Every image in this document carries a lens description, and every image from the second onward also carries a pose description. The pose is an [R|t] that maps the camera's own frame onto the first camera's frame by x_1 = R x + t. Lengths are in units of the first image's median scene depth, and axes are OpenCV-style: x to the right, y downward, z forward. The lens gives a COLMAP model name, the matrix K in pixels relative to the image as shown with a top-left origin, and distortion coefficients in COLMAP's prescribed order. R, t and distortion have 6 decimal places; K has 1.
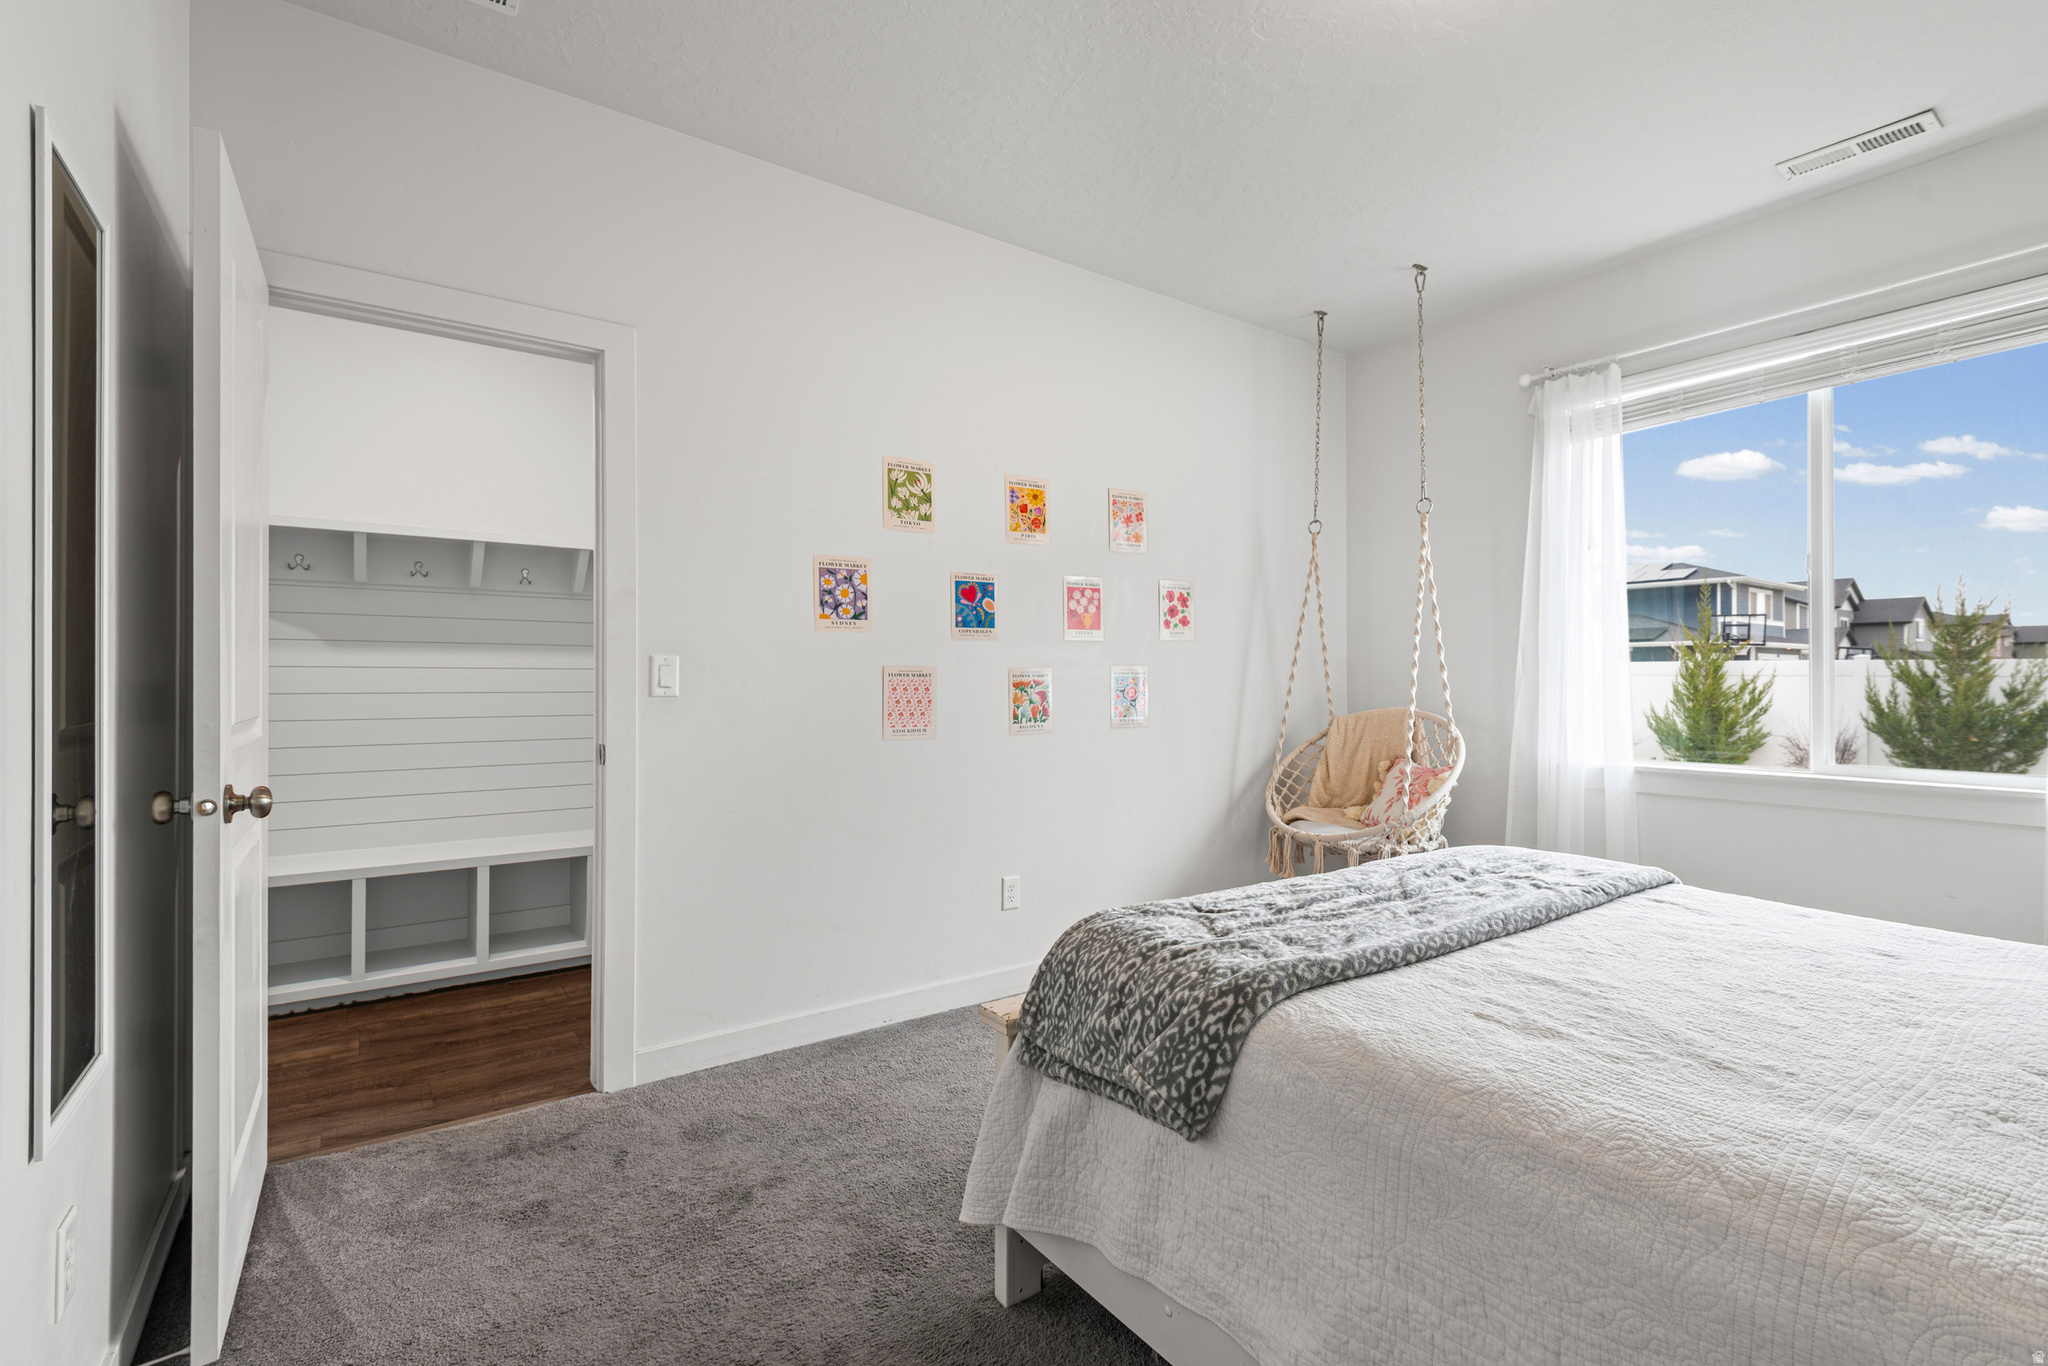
lens RADIAL K [[929.5, 0, 1031.5], [0, 929.5, 672.6], [0, 0, 1]] dist [0.003854, 0.000749]
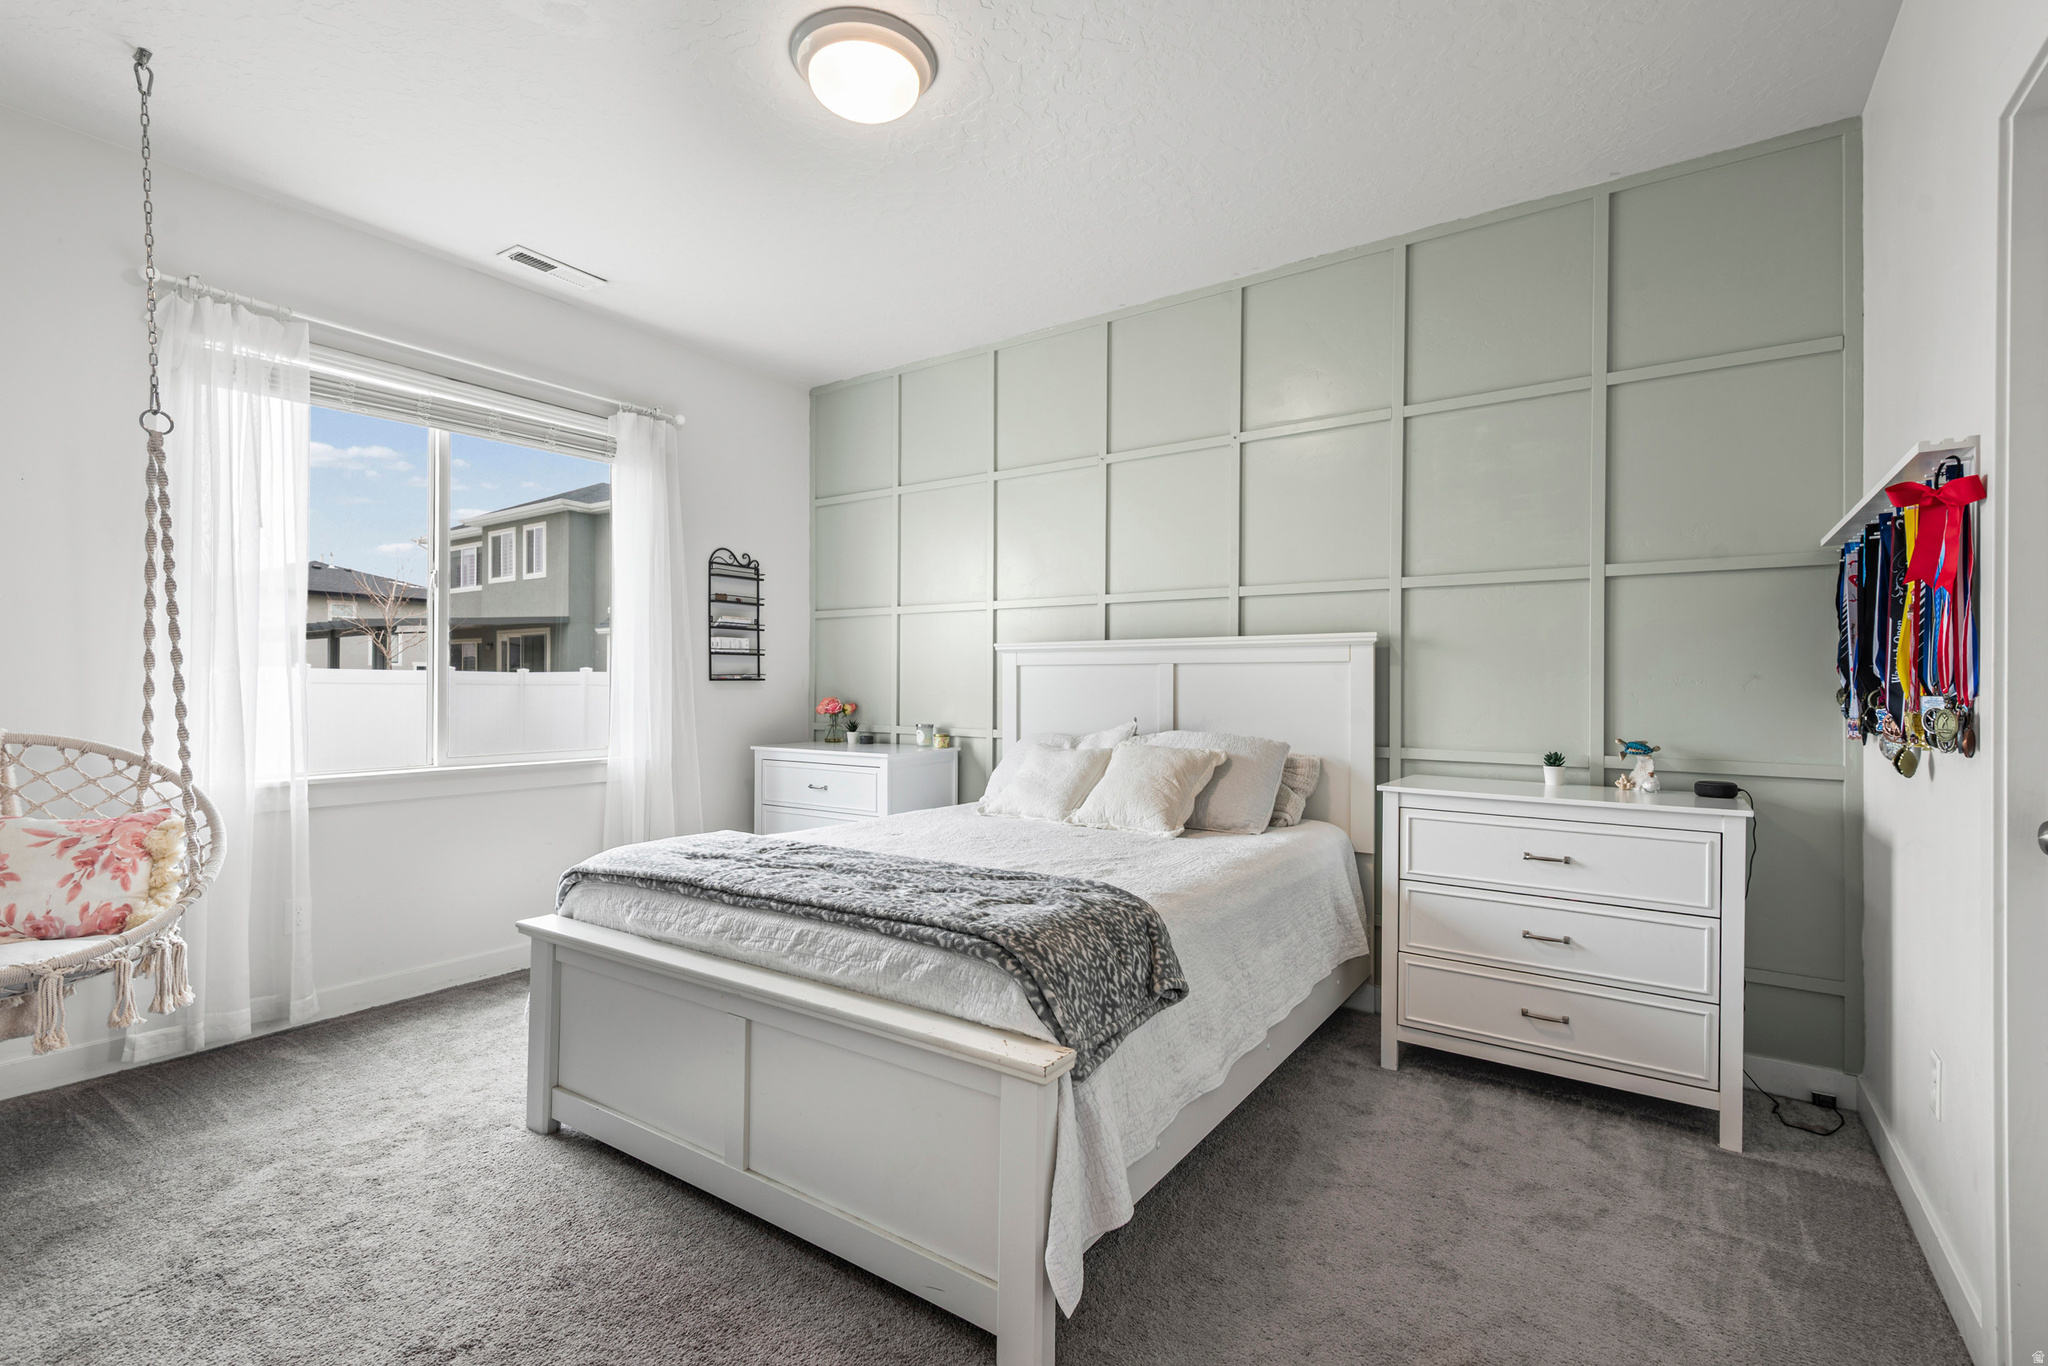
lens RADIAL K [[929.5, 0, 1031.5], [0, 929.5, 672.6], [0, 0, 1]] dist [0.003854, 0.000749]
pose [[-0.335665, 0.010902, 0.941918, -0.429596], [-0.007229, 0.999874, -0.014149, 0.004094], [-0.941954, -0.011558, -0.335544, 0.653230]]
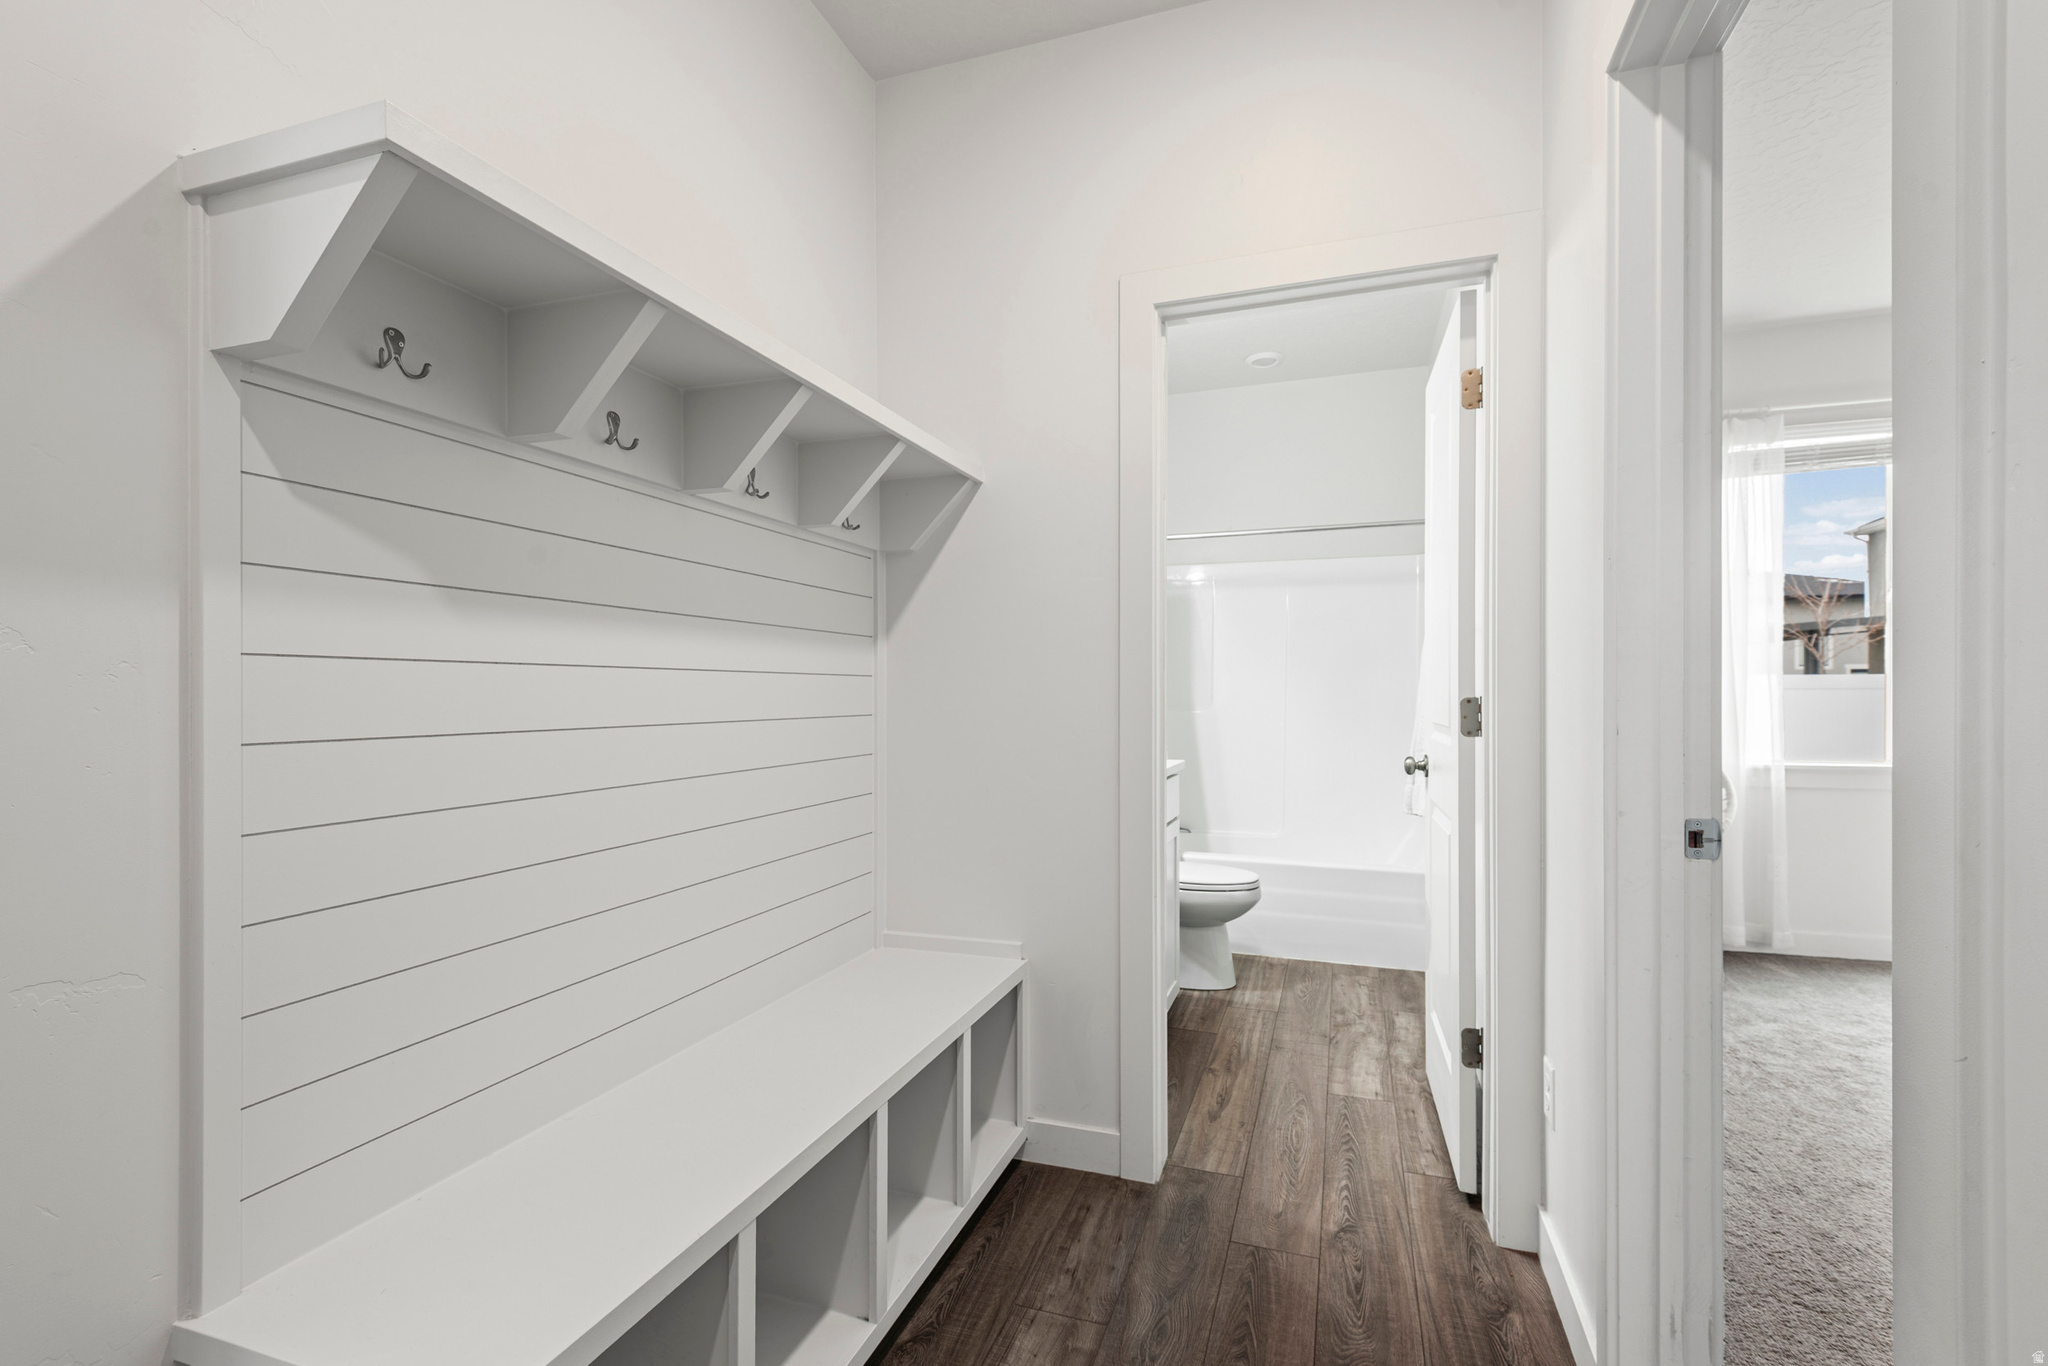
lens RADIAL K [[946.6, 0, 1024.0], [0, 946.6, 683.0], [0, 0, 1]] dist [0.001737, 0.000475]
pose [[0.817837, 0.004442, 0.575433, -0.801024], [-0.008461, 0.999955, 0.004306, -0.000100], [-0.575388, -0.008391, 0.817838, 0.587840]]
